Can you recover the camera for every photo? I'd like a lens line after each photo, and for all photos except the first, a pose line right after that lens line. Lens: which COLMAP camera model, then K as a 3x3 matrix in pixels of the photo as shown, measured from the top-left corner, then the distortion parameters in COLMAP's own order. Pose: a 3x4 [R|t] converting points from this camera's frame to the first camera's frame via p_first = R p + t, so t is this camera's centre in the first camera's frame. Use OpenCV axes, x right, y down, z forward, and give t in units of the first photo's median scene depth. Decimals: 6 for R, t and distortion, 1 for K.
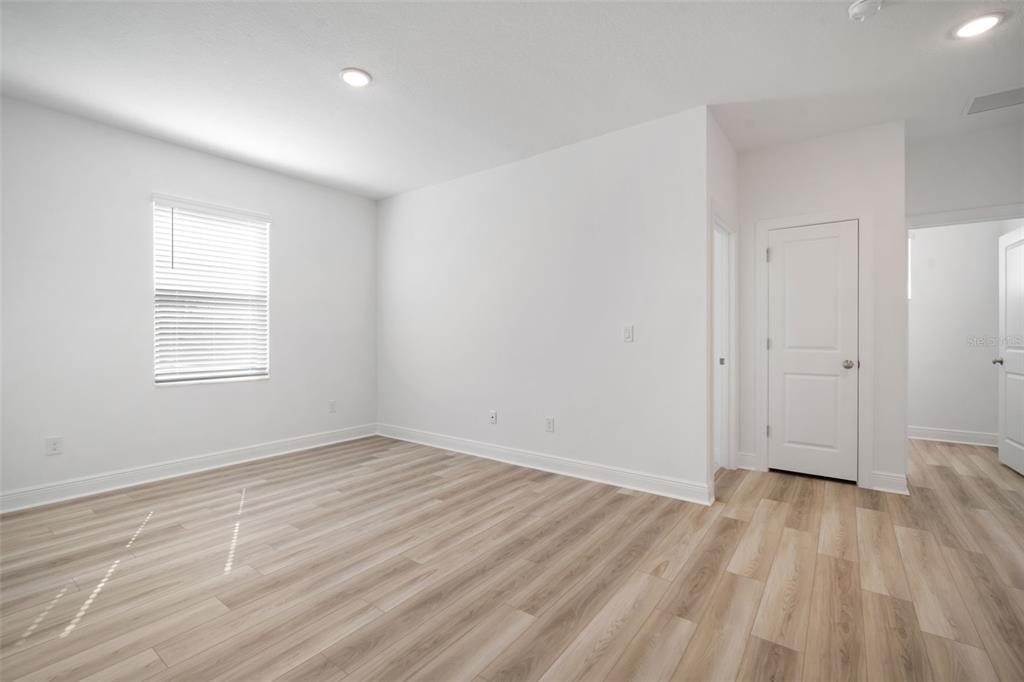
lens RADIAL K [[451.7, 0, 513.3], [0, 451.7, 341.1], [0, 0, 1]] dist [-0.007268, 0.002520]
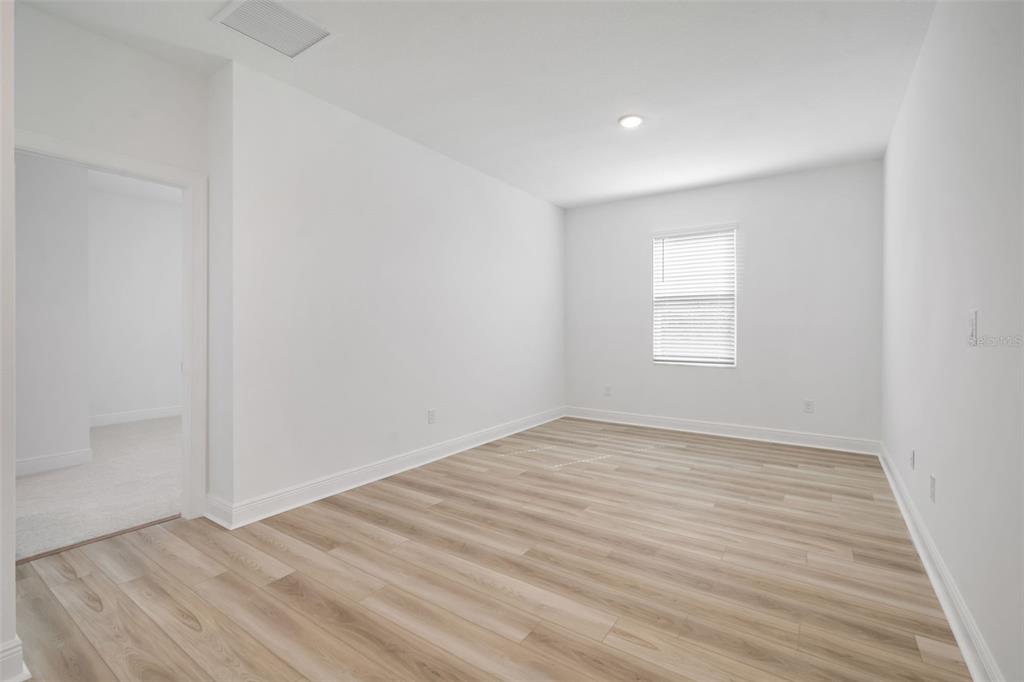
lens RADIAL K [[451.7, 0, 507.4], [0, 451.7, 335.8], [0, 0, 1]] dist [-0.007268, 0.002520]
pose [[0.026518, 0.016636, -0.999510, 0.866528], [-0.011569, 0.999800, 0.016334, -0.011950], [0.999581, 0.011130, 0.026705, 0.618754]]
